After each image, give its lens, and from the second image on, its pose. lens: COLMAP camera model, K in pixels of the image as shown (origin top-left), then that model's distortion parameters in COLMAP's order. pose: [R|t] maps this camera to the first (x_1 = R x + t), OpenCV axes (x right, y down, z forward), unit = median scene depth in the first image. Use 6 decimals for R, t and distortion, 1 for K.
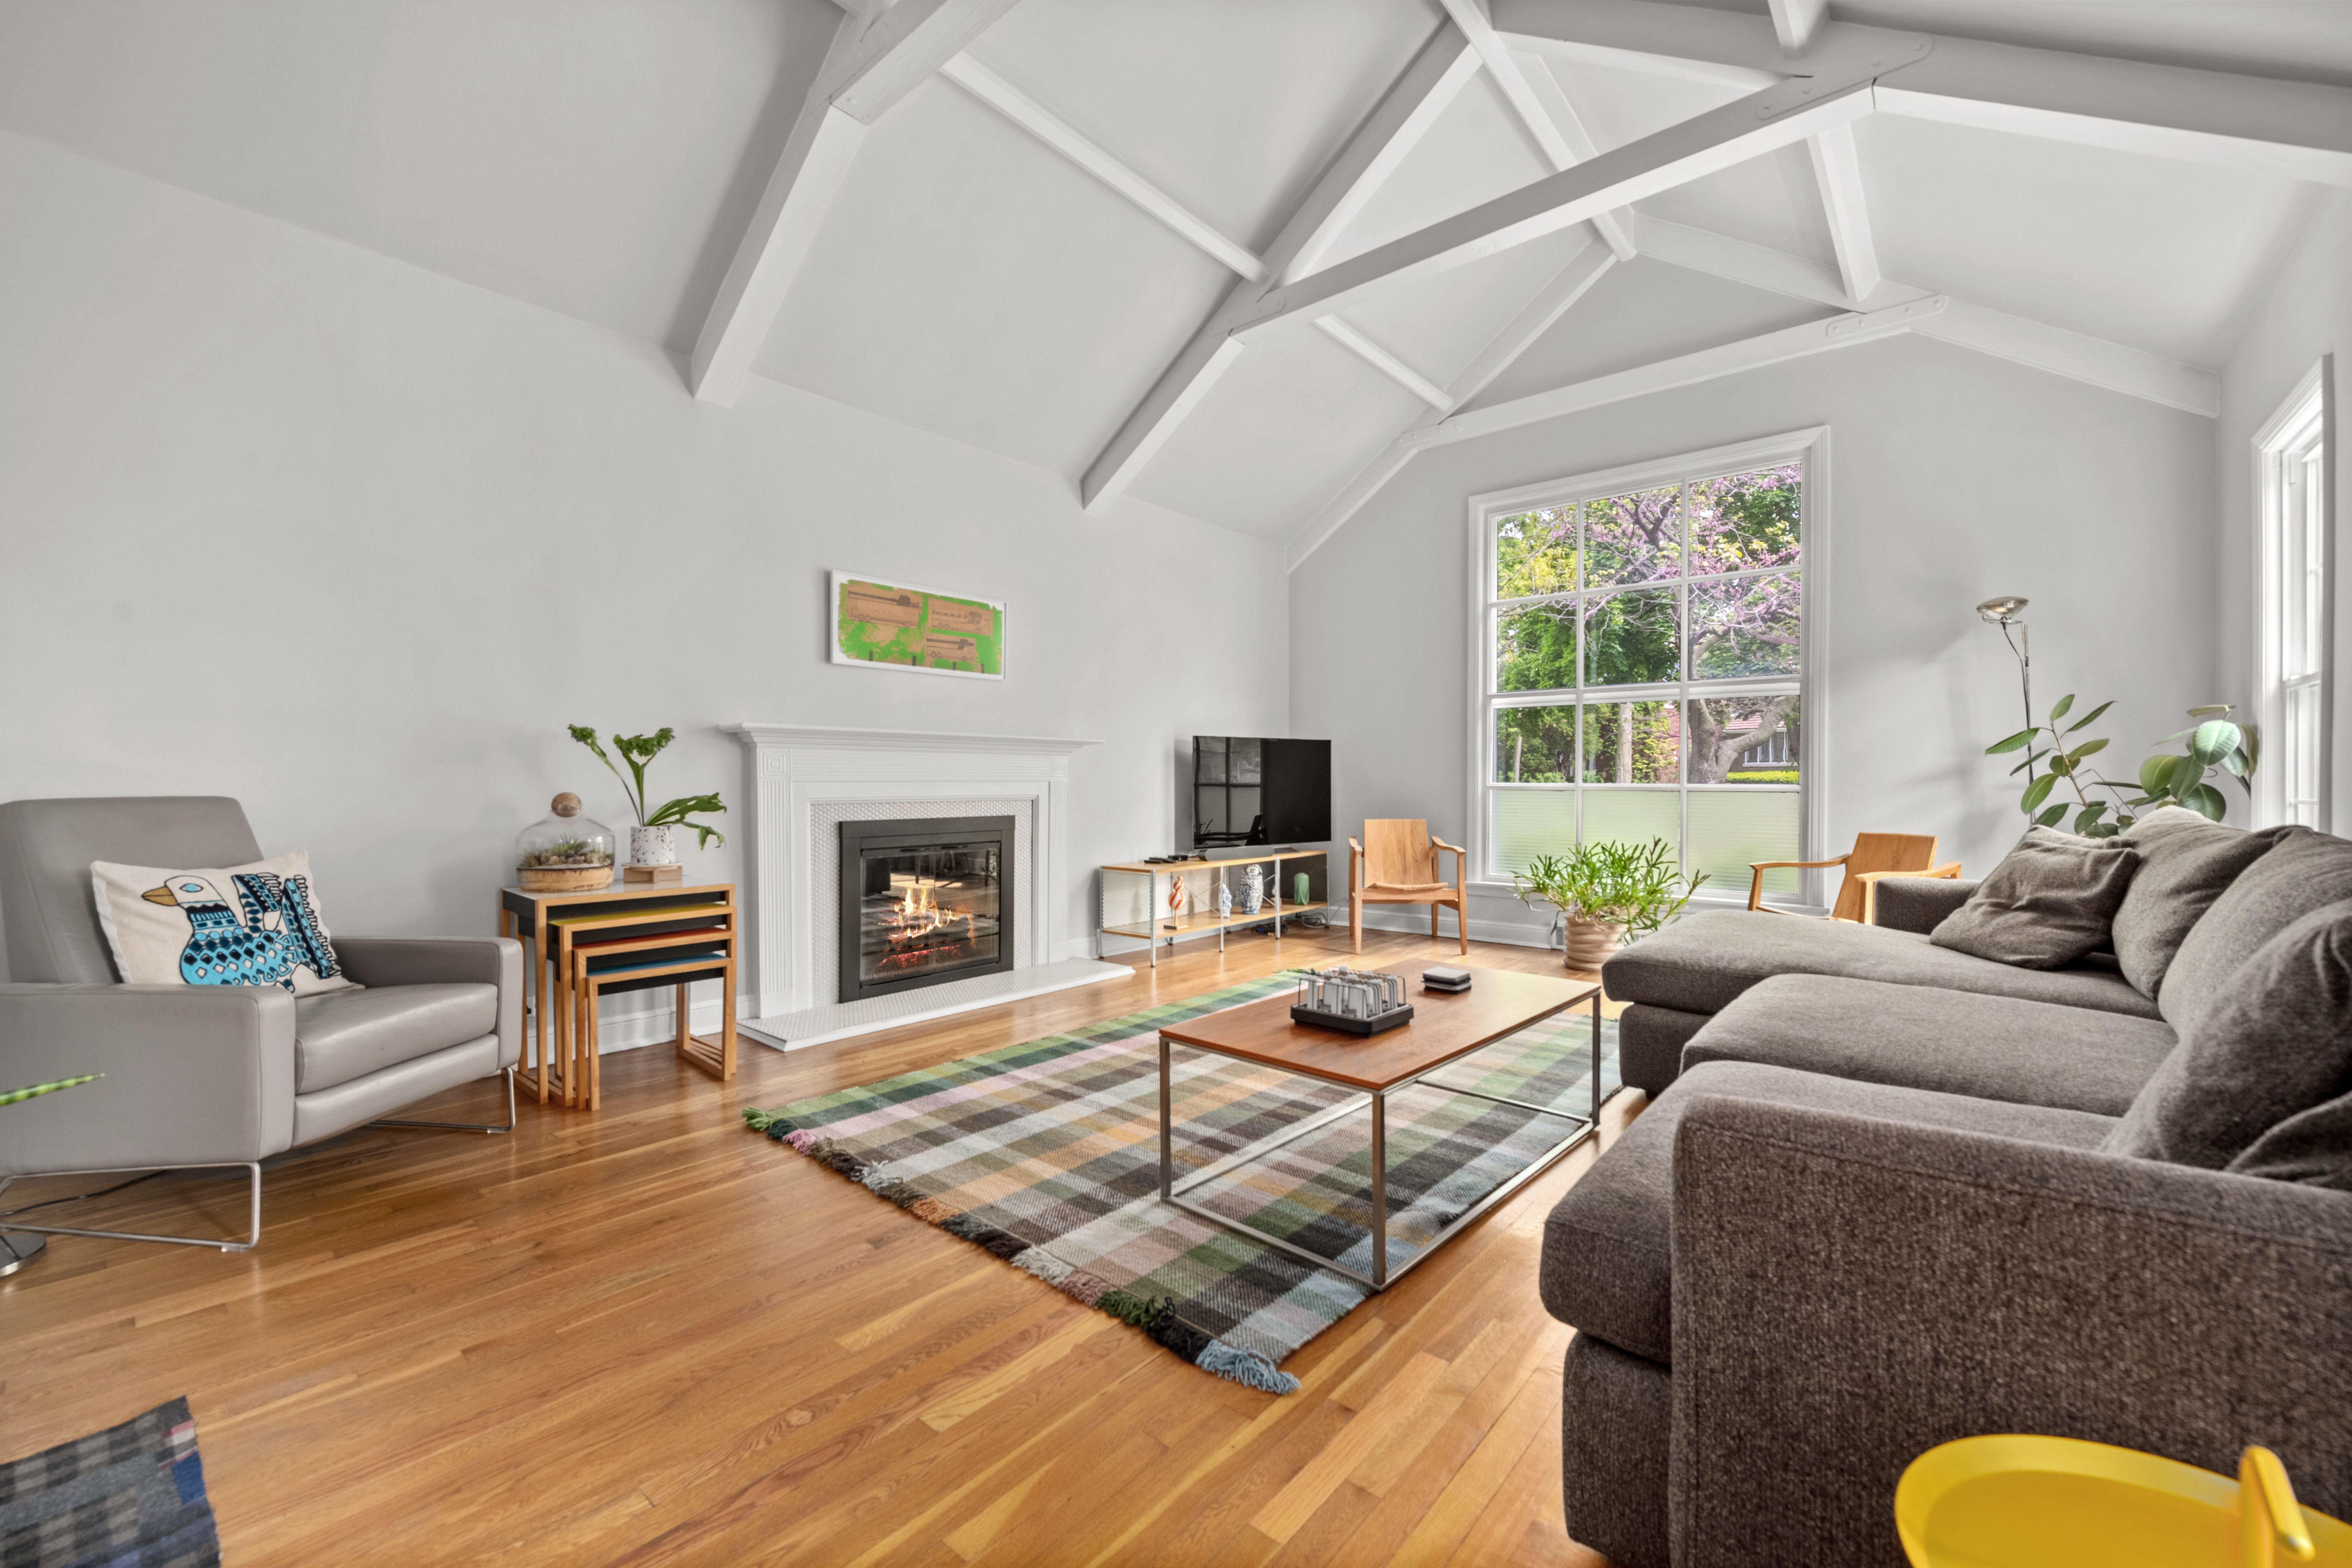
lens RADIAL K [[944.3, 0, 1169.4], [0, 944.3, 780.5], [0, 0, 1]] dist [-0.001299, -0.000206]
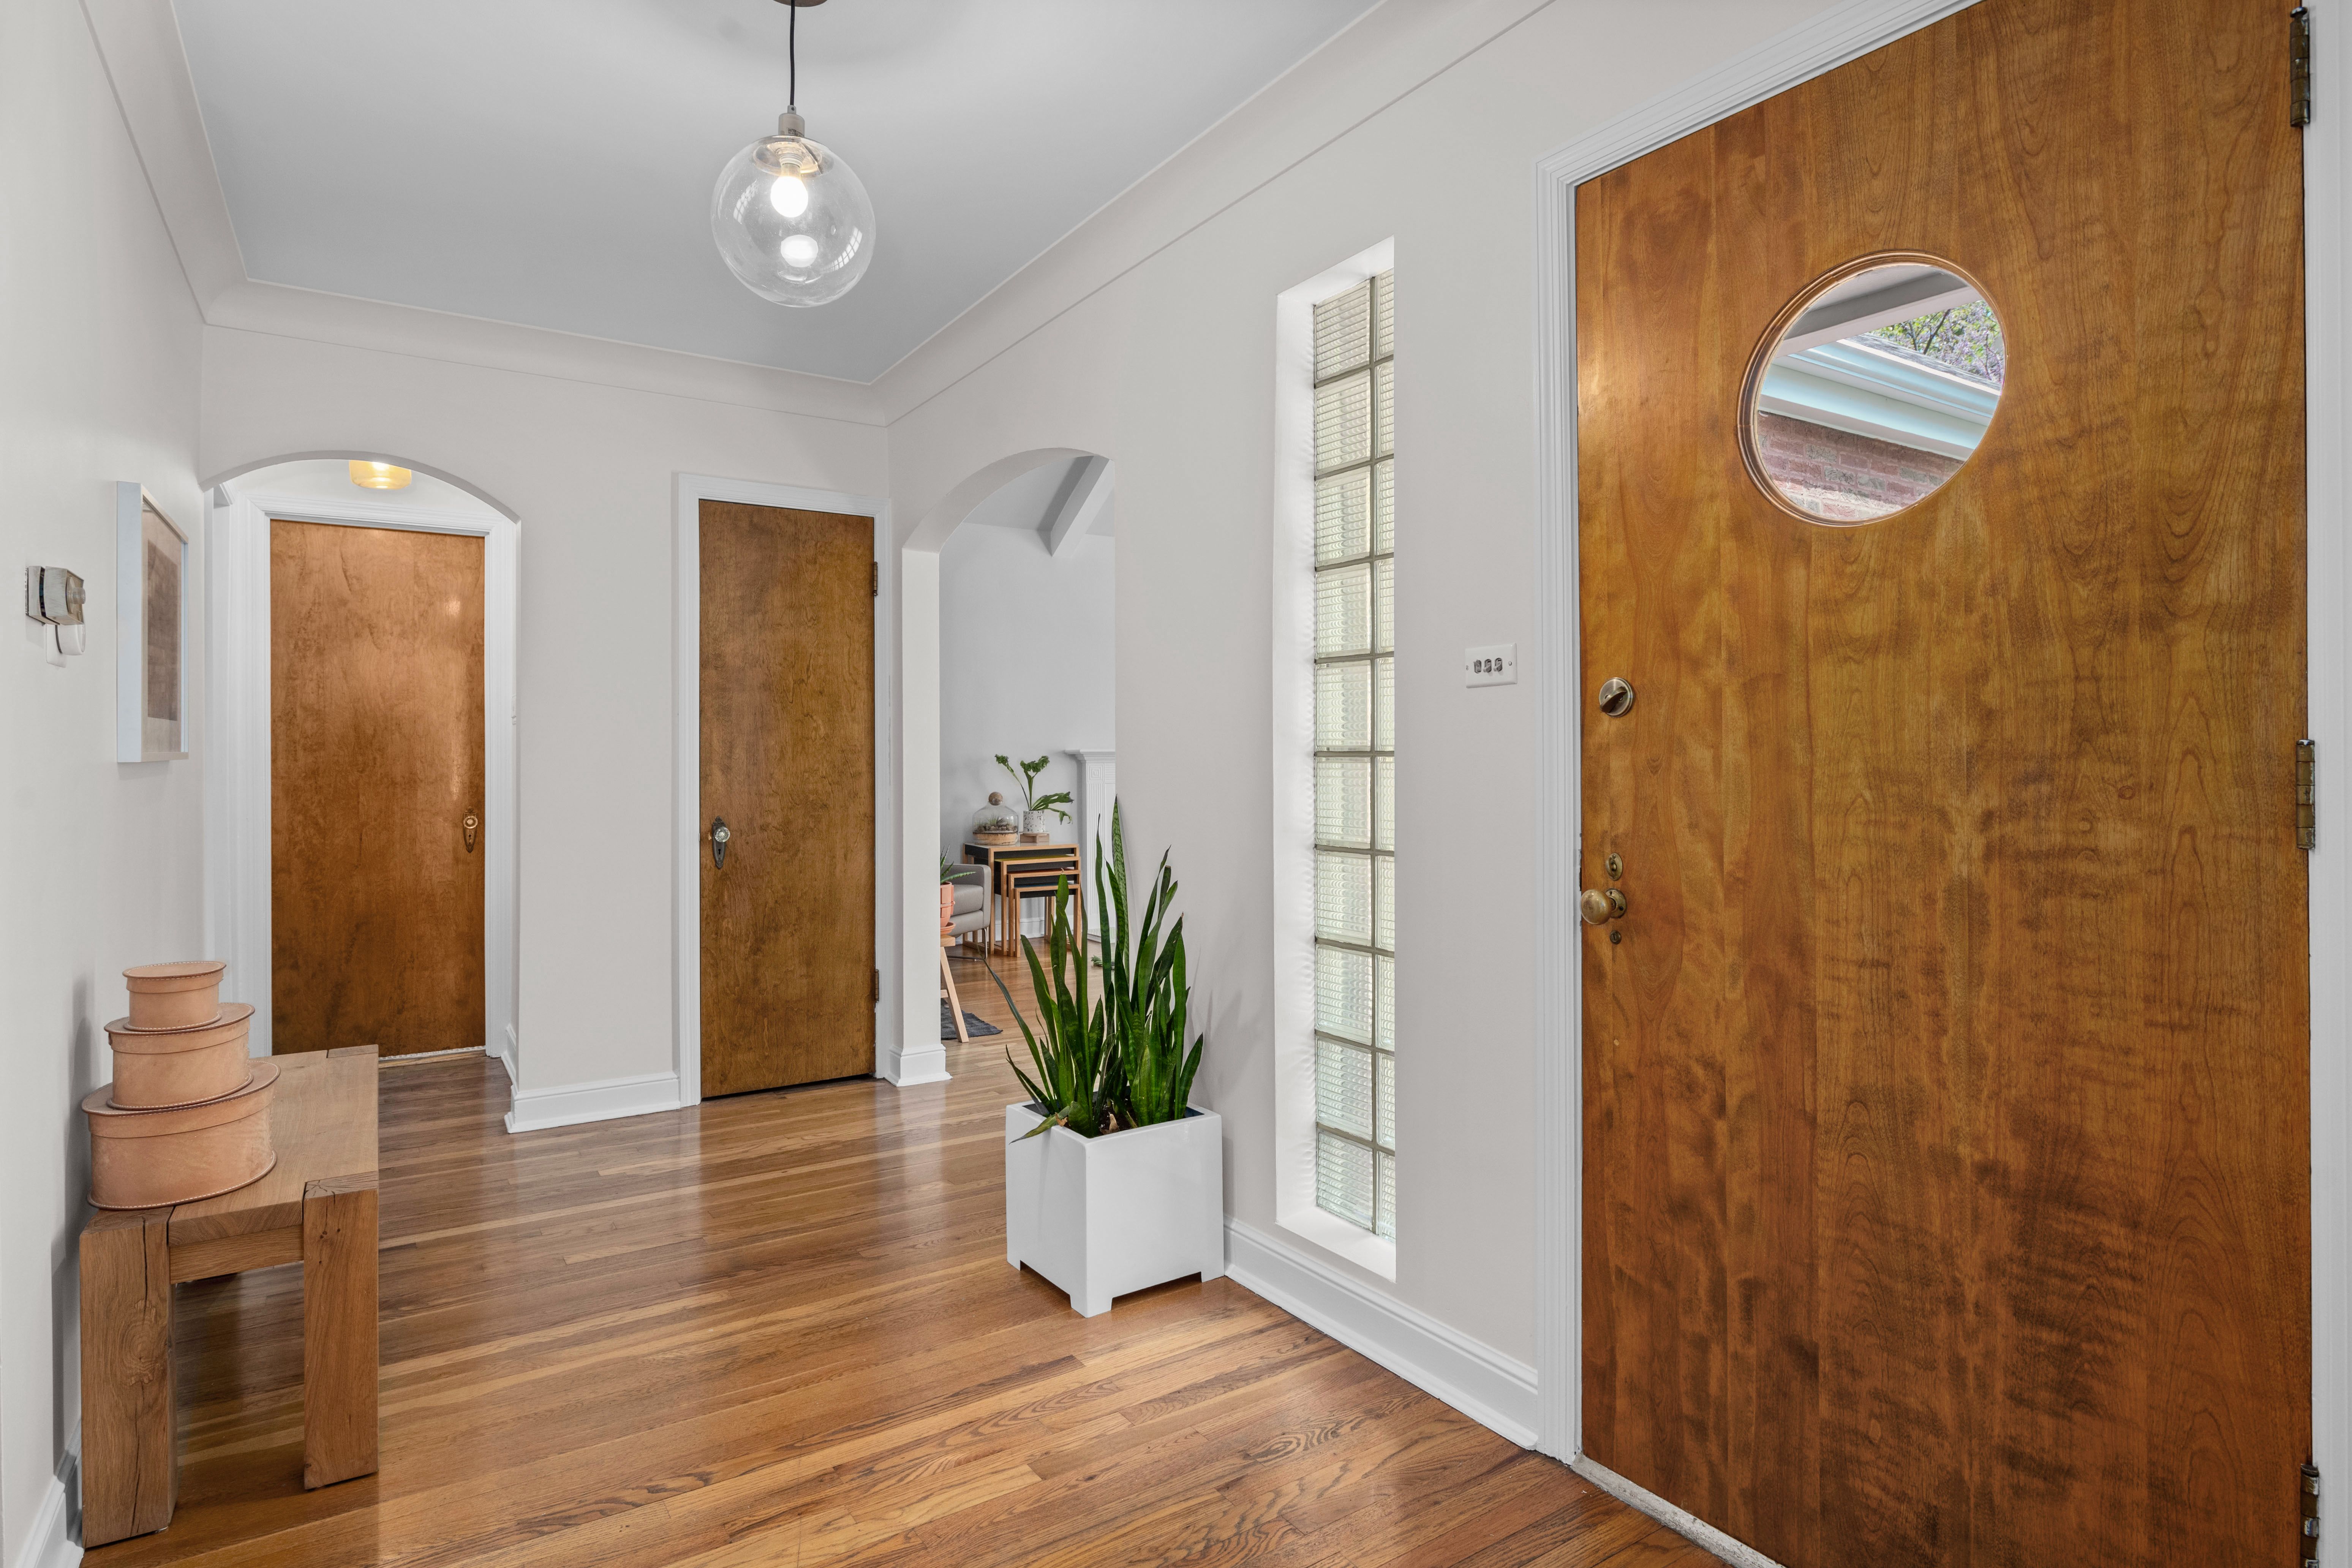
lens RADIAL K [[1257.3, 0, 1180.3], [0, 1257.3, 750.2], [0, 0, 1]] dist [-0.000463, -0.000167]
pose [[0.961065, -0.005527, -0.276267, 0.343391], [0.005475, 0.999985, -0.000958, -0.057687], [0.276268, -0.000591, 0.961081, -1.123121]]
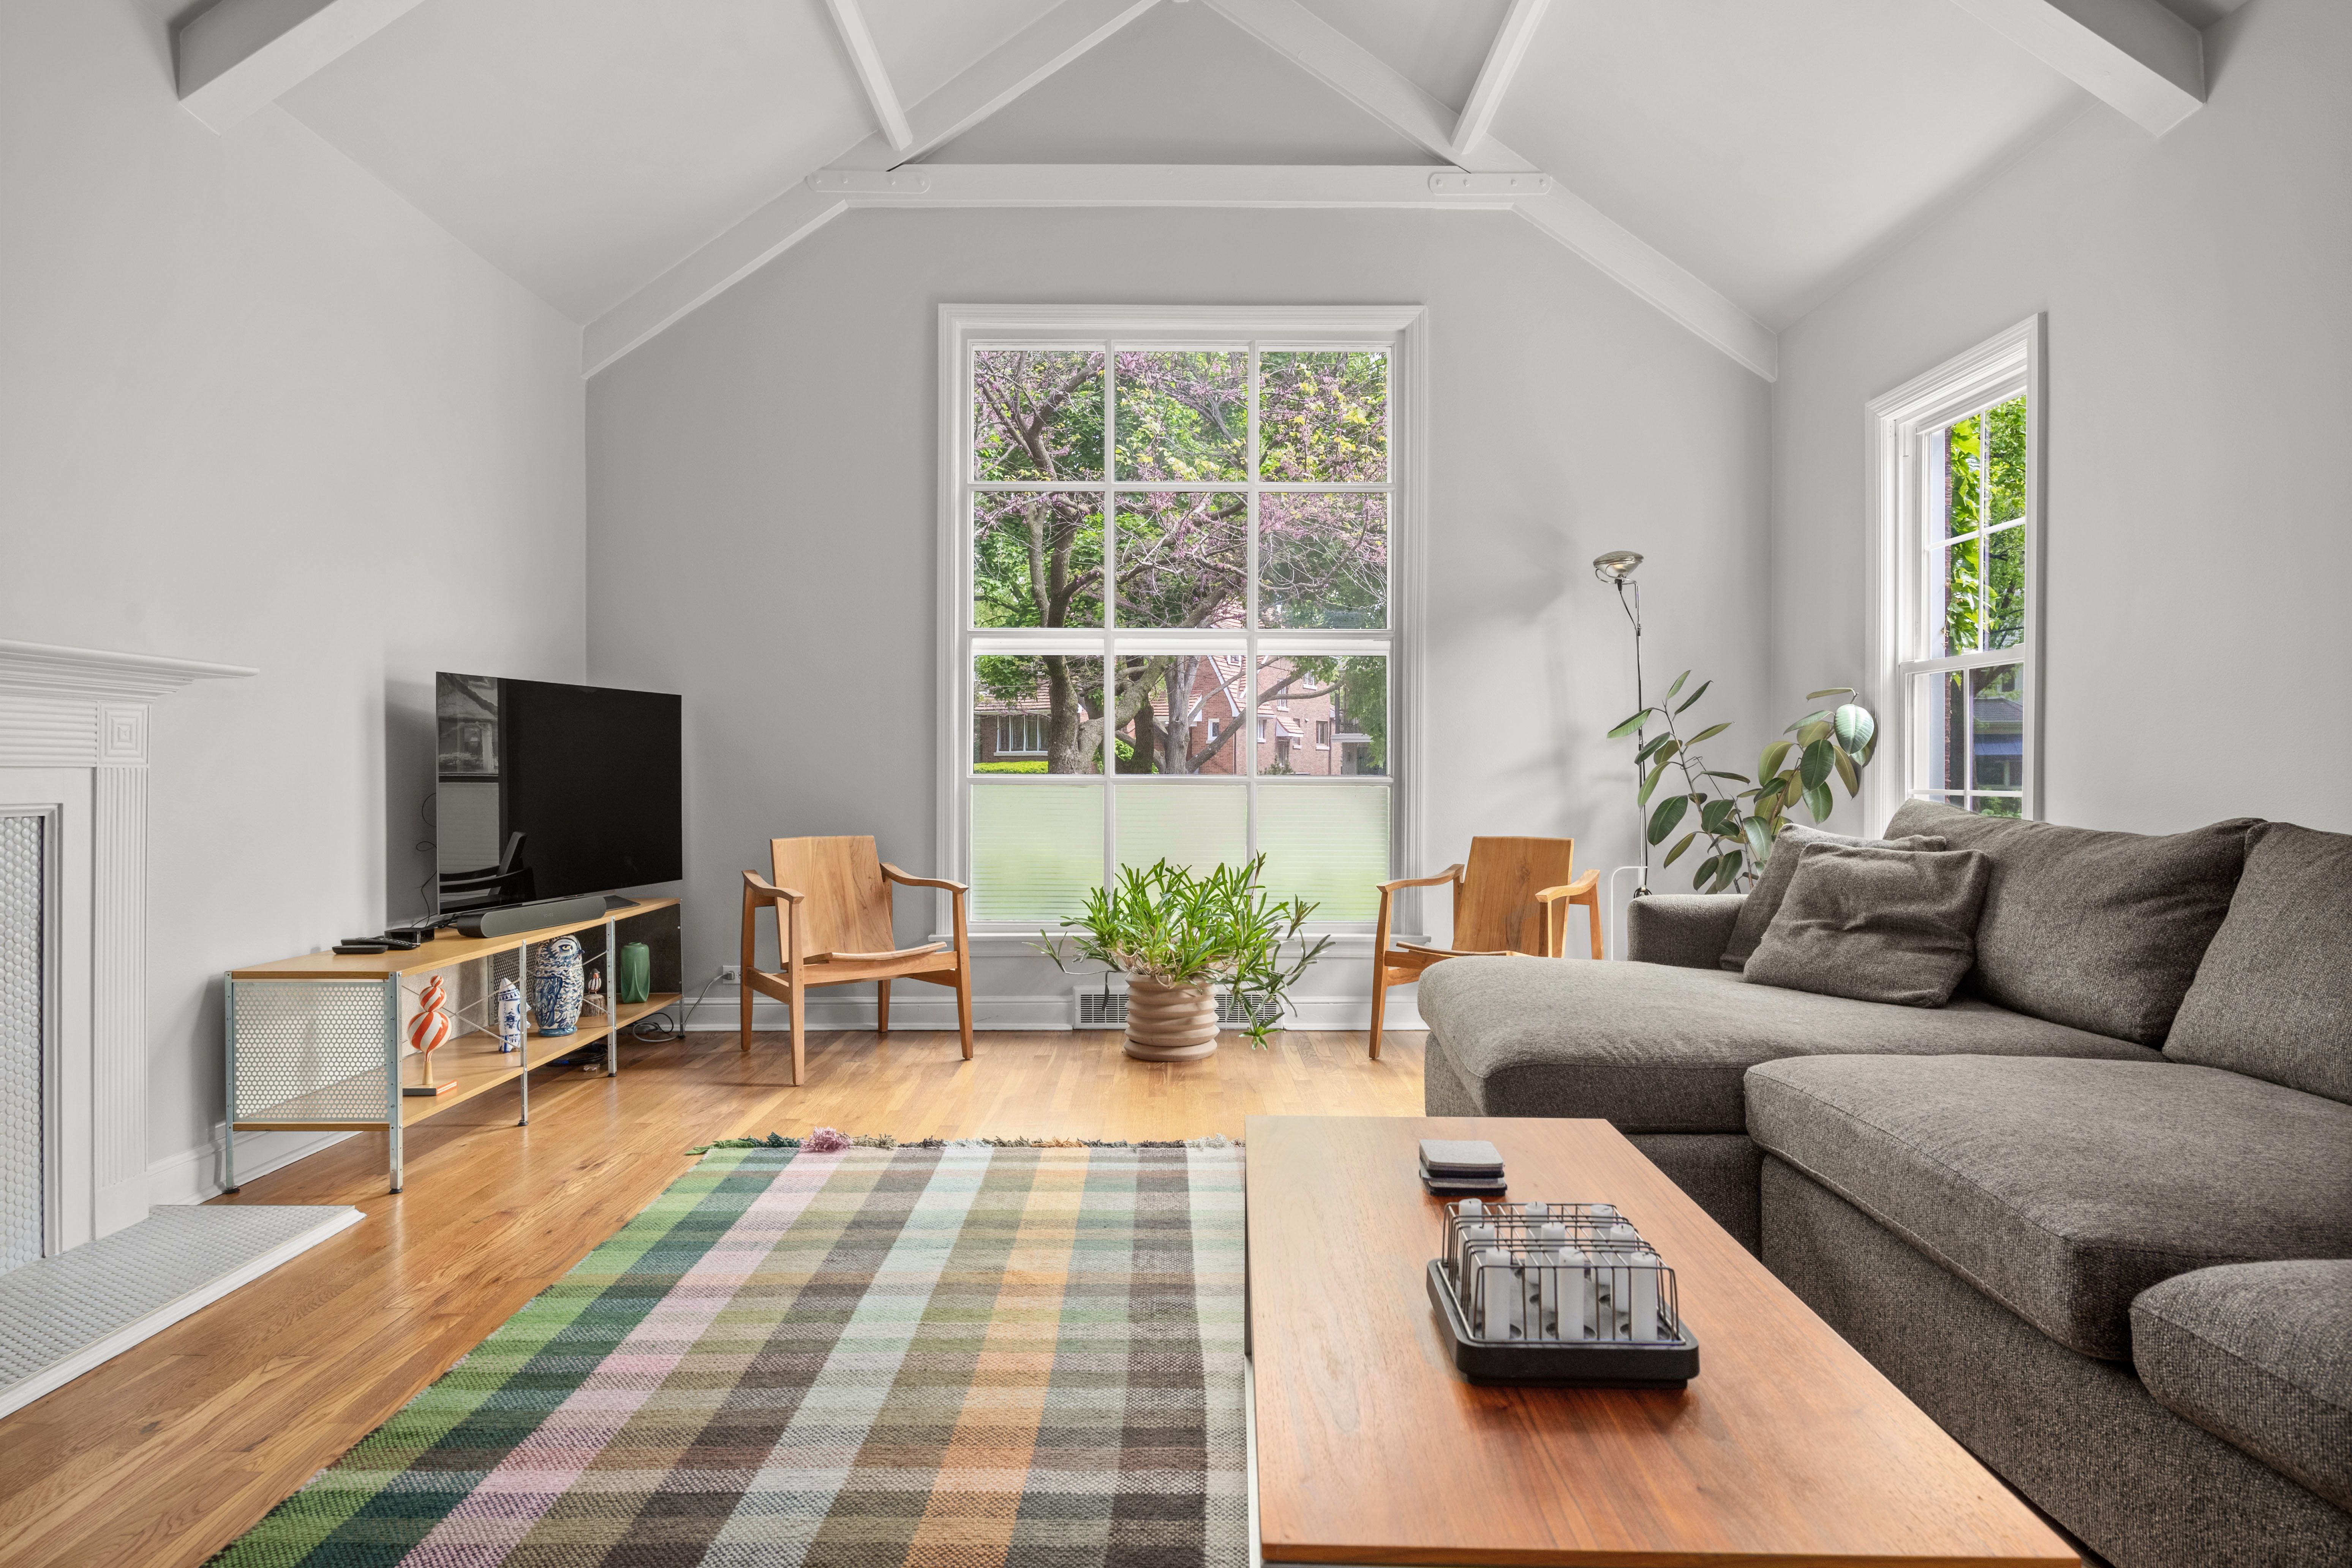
lens RADIAL K [[1306.2, 0, 1183.7], [0, 1306.2, 783.3], [0, 0, 1]] dist [0.001448, -0.009046]
pose [[0.752535, -0.004073, 0.658540, -0.200802], [-0.001482, 0.999968, 0.007879, 0.003772], [-0.658551, -0.006905, 0.752504, 0.439304]]
